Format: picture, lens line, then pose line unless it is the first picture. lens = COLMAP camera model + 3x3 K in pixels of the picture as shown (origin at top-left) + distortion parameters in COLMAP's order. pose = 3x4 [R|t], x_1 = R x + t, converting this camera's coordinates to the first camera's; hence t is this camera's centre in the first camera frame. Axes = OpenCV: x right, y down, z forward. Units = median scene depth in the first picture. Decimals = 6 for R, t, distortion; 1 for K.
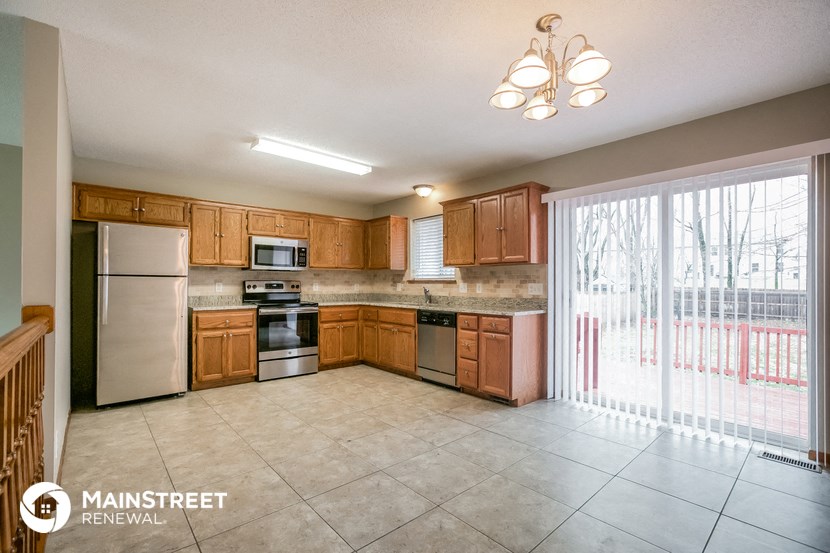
lens RADIAL K [[378.1, 0, 415.9], [0, 378.1, 281.3], [0, 0, 1]] dist [0.001580, 0.000490]
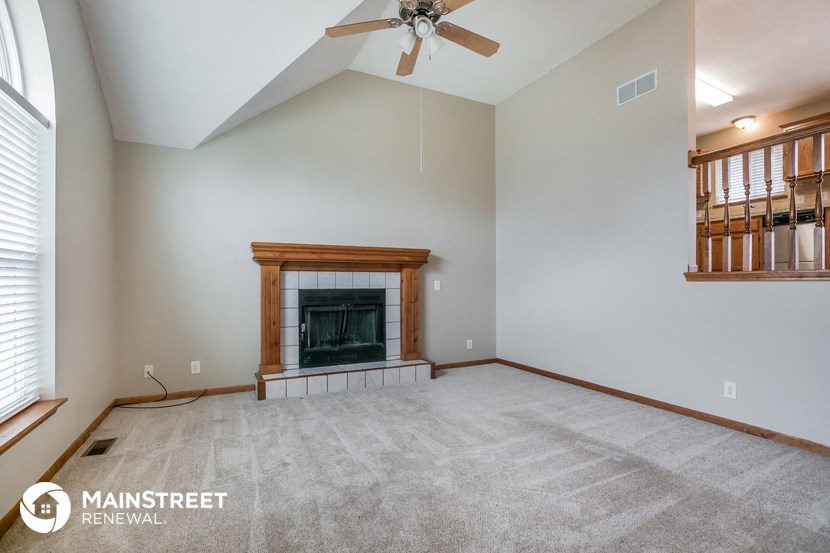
lens RADIAL K [[378.1, 0, 415.4], [0, 378.1, 277.9], [0, 0, 1]] dist [0.001580, 0.000490]
pose [[0.963710, -0.004771, -0.266907, -0.729104], [0.004151, 0.999987, -0.002886, 0.268966], [0.266917, 0.001673, 0.963718, -0.445532]]
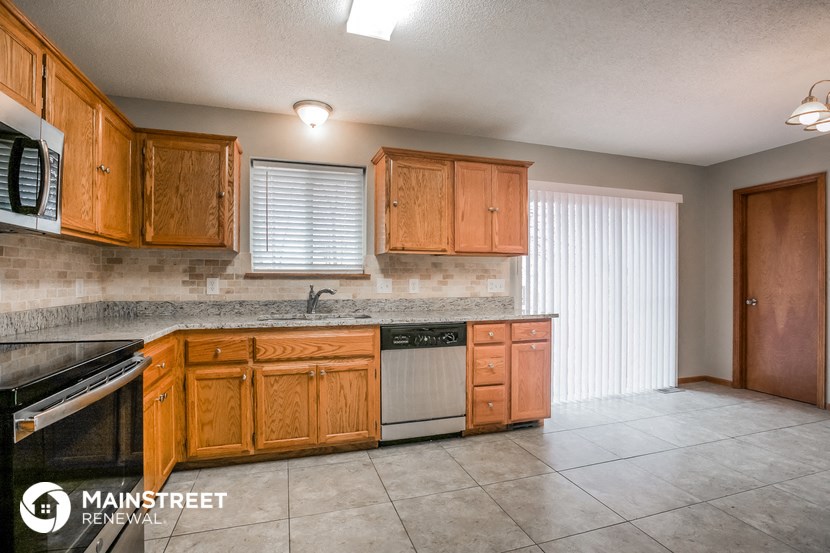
lens RADIAL K [[404.1, 0, 415.2], [0, 404.1, 279.1], [0, 0, 1]] dist [-0.002447, -0.000051]
pose [[0.418839, -0.001349, 0.908060, -0.519740], [-0.005796, 0.999975, 0.004159, 0.002508], [-0.908042, -0.007005, 0.418820, 0.693430]]
